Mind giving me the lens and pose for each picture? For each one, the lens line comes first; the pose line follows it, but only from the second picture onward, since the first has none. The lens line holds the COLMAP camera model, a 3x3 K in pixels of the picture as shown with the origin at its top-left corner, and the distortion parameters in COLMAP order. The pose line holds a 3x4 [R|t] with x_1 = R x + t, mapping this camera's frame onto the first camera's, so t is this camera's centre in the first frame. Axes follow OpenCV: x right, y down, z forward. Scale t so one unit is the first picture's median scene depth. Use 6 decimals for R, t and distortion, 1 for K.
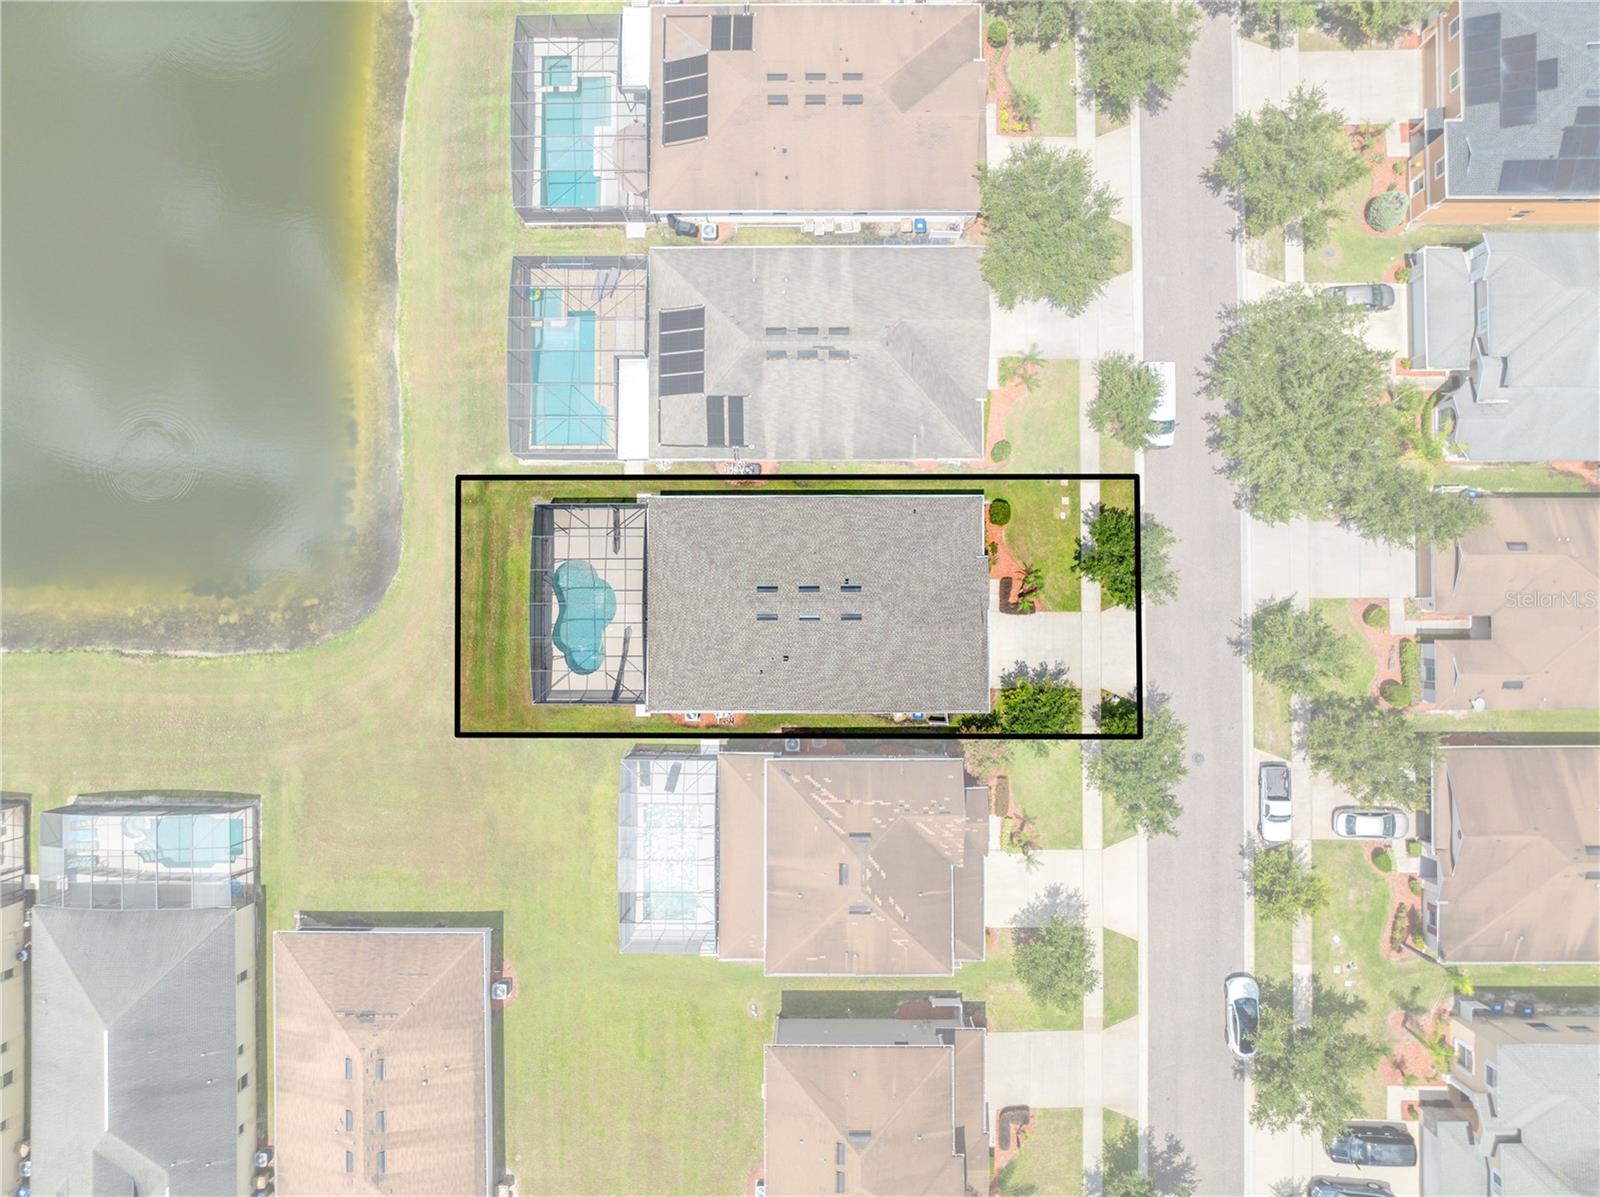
lens RADIAL K [[1127.4, 0, 807.8], [0, 1127.4, 598.7], [0, 0, 1]] dist [-0.044305, 0.010520]
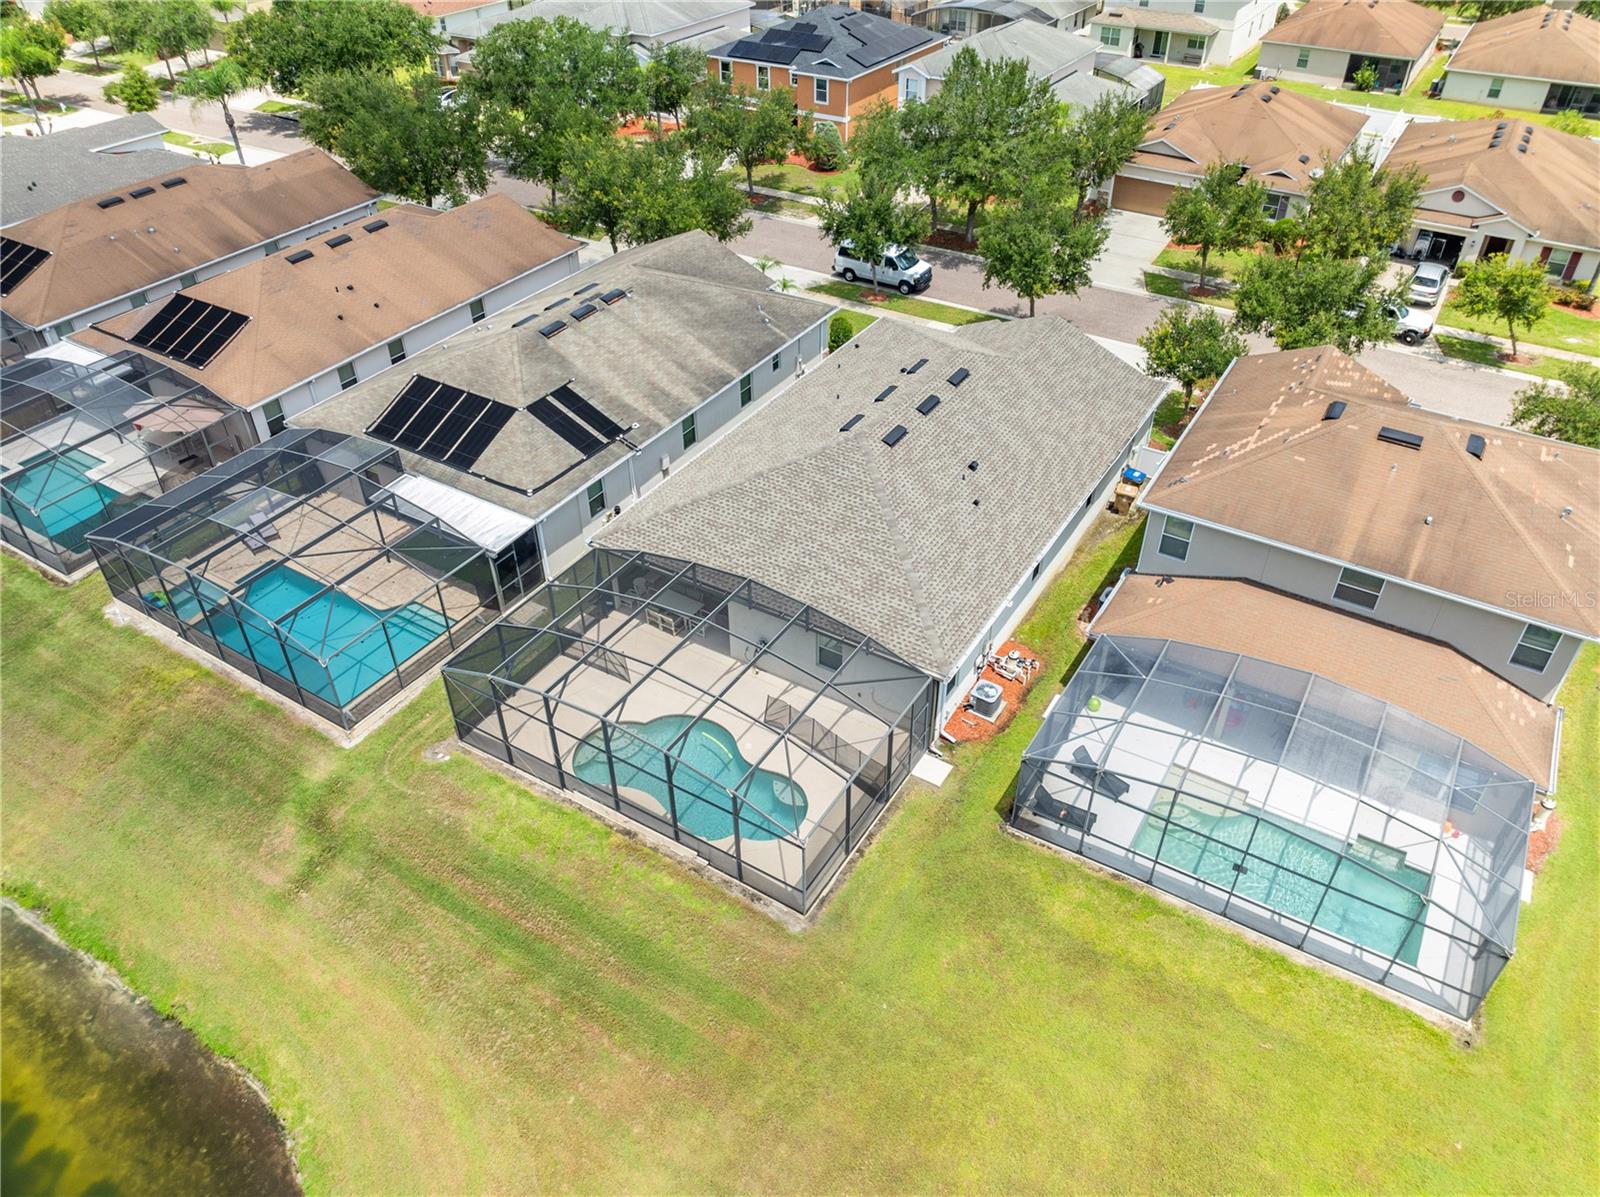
lens RADIAL K [[1127.4, 0, 809.1], [0, 1127.4, 593.5], [0, 0, 1]] dist [-0.044305, 0.010520]
pose [[0.523028, -0.515393, 0.678831, -0.448827], [0.852099, 0.334158, -0.402823, 0.217094], [-0.019225, 0.789119, 0.613939, 0.665347]]
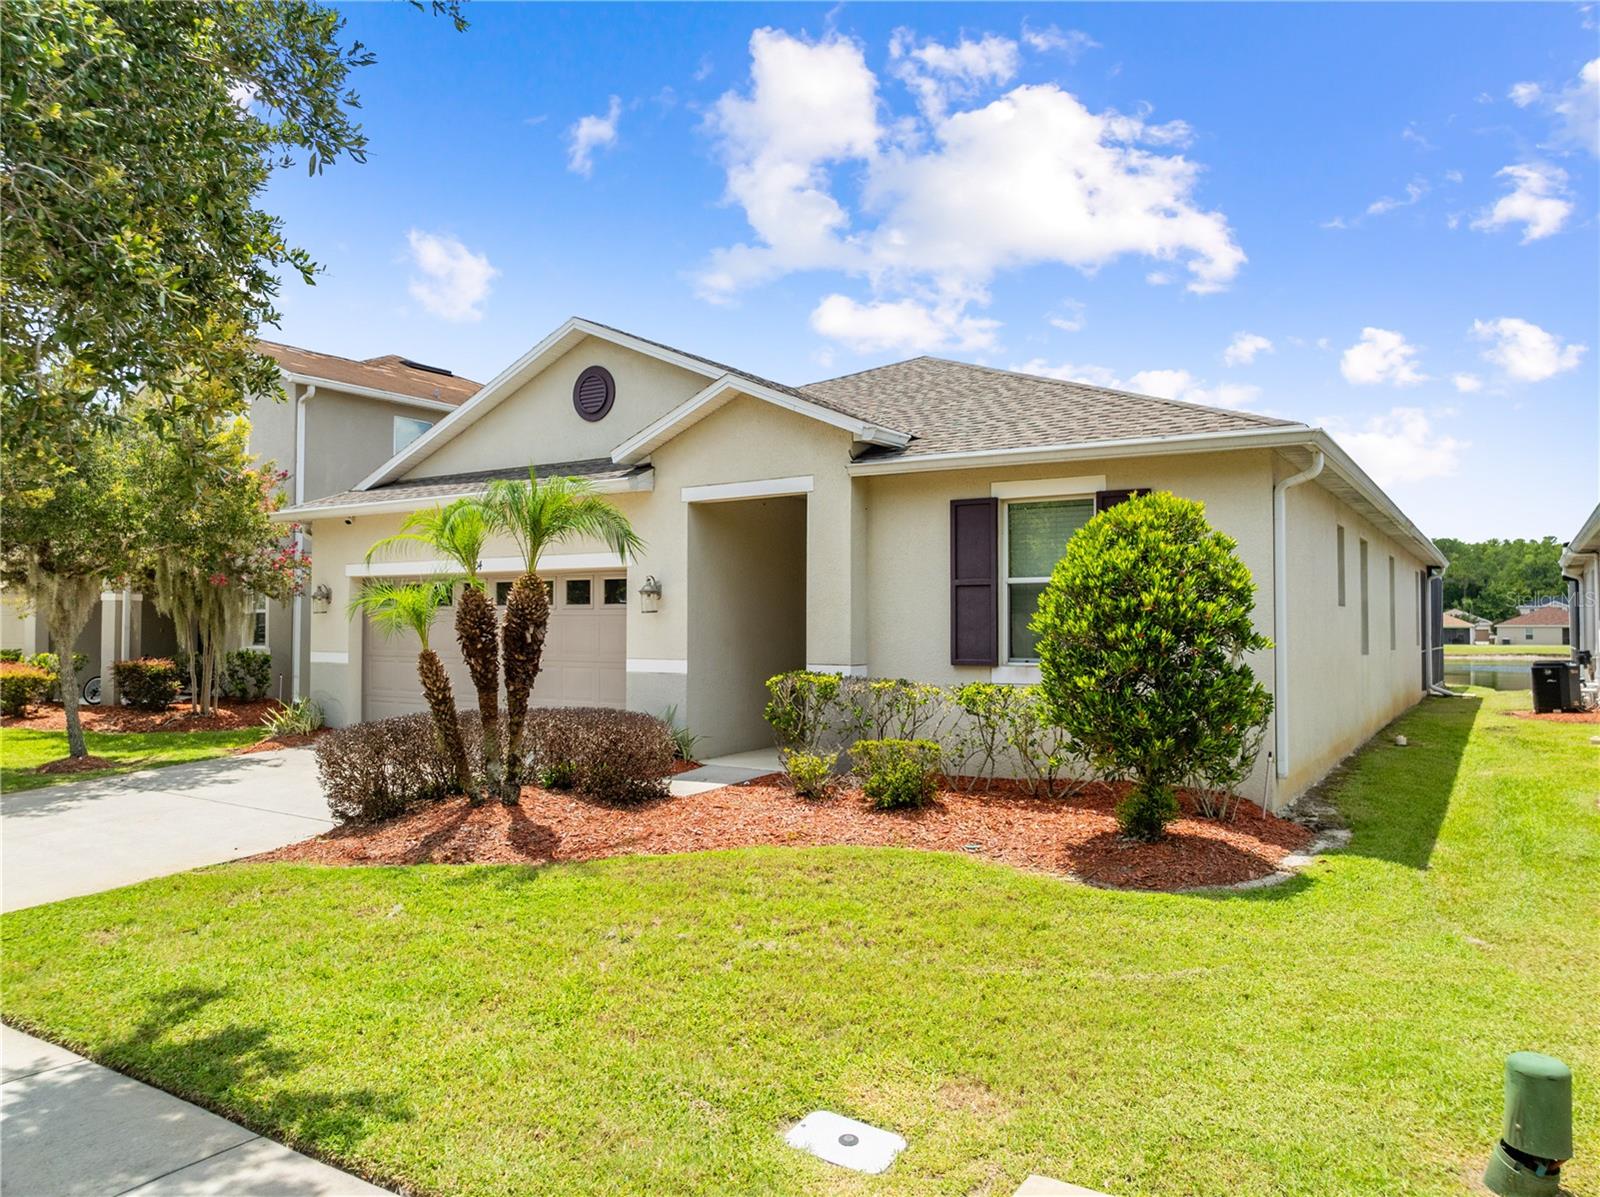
lens RADIAL K [[1127.4, 0, 804.0], [0, 1127.4, 597.7], [0, 0, 1]] dist [-0.044305, 0.010520]
pose [[-0.540485, -0.008725, -0.841308, 0.279628], [-0.840959, 0.036216, 0.539885, -0.105524], [0.025758, 0.999306, -0.026911, 0.982801]]
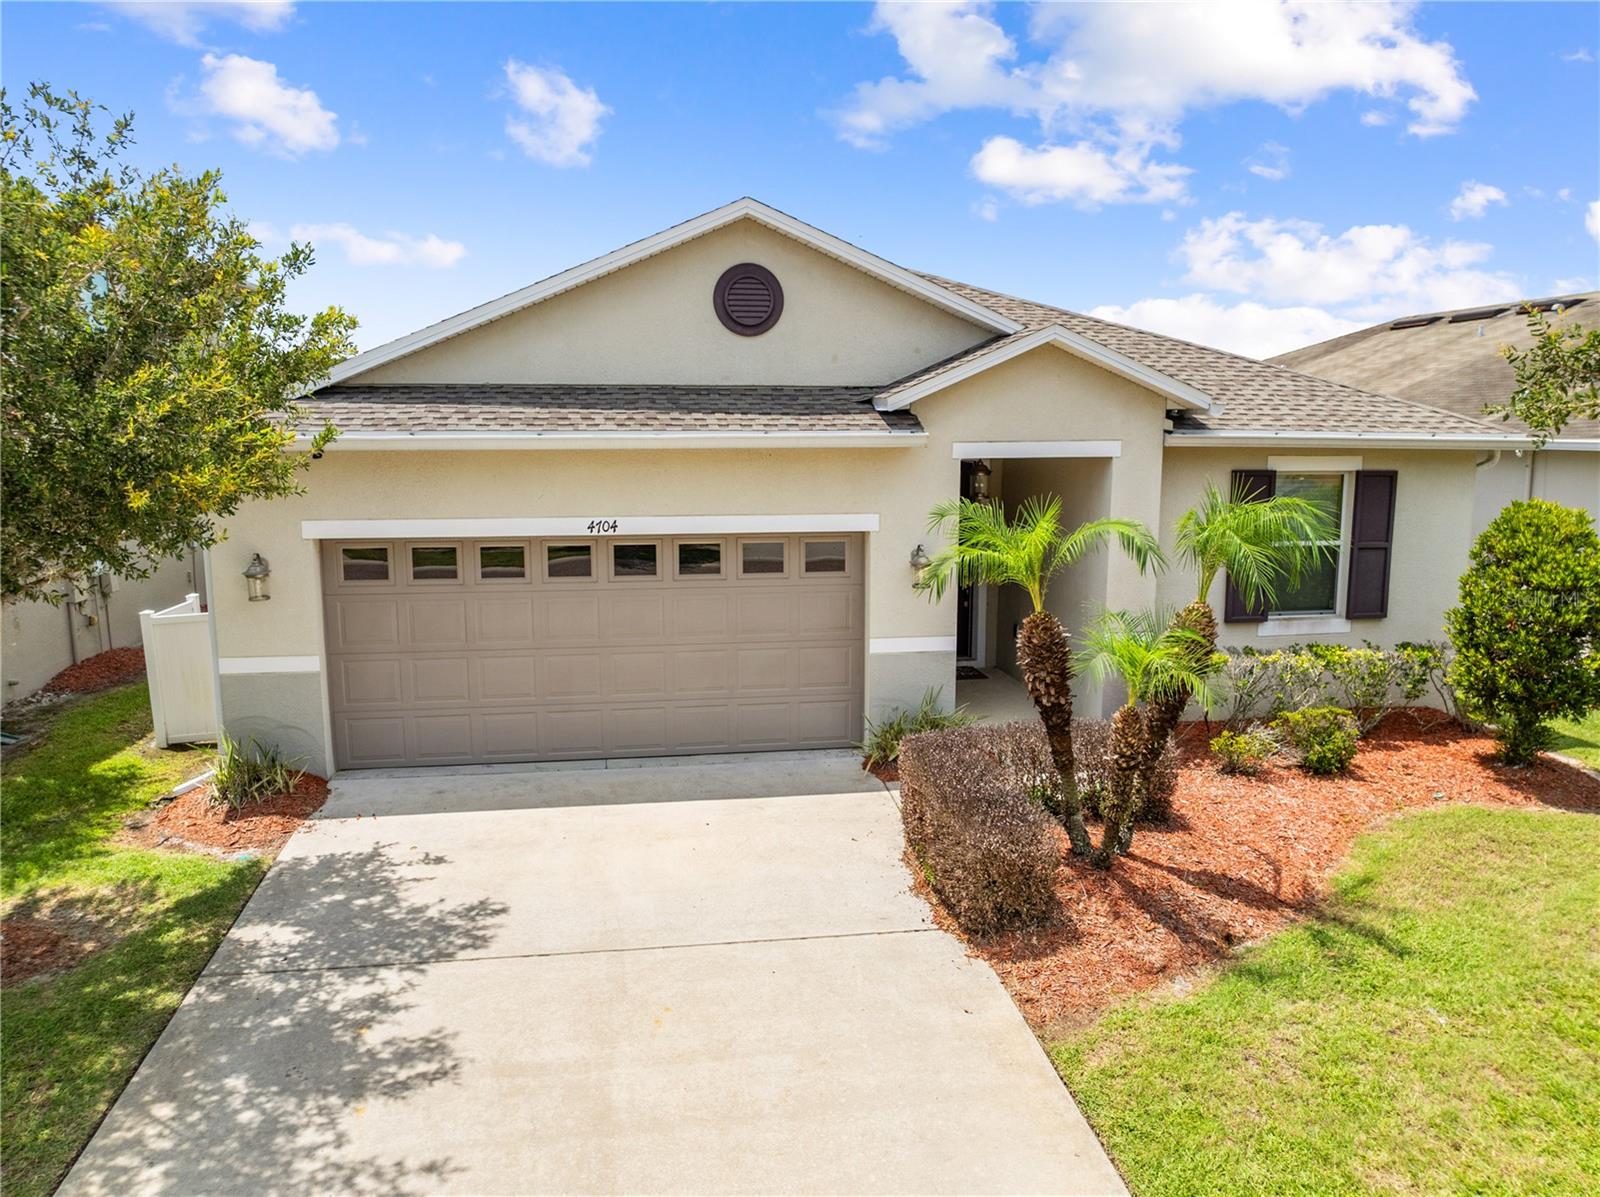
lens RADIAL K [[1127.4, 0, 807.1], [0, 1127.4, 595.2], [0, 0, 1]] dist [-0.044305, 0.010520]
pose [[0.161148, 0.159691, -0.973925, 0.291055], [-0.986727, 0.046075, -0.155712, 0.041660], [0.020007, 0.986091, 0.164997, 0.956604]]
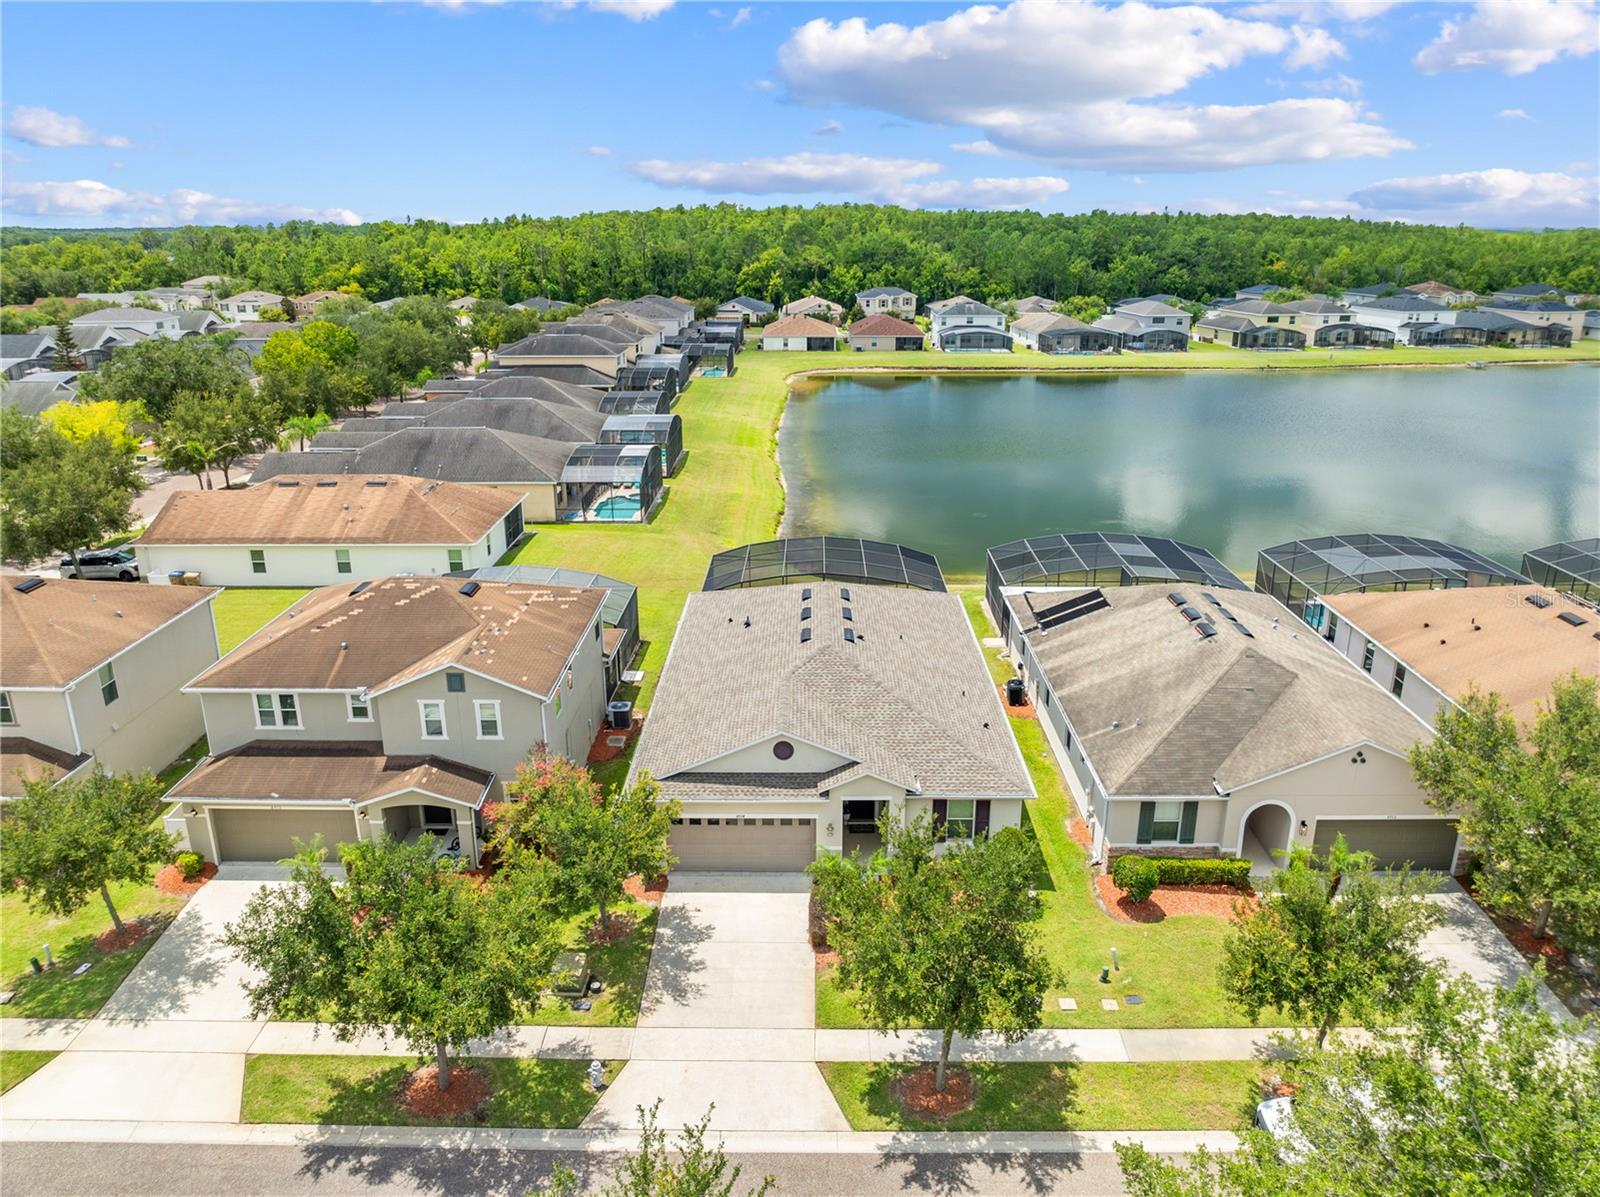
lens RADIAL K [[1127.4, 0, 807.0], [0, 1127.4, 585.7], [0, 0, 1]] dist [-0.044305, 0.010520]
pose [[-0.006952, 0.319593, -0.947530, 0.596892], [-0.999701, 0.019996, 0.014079, 0.005375], [0.023446, 0.947344, 0.319358, 0.710486]]
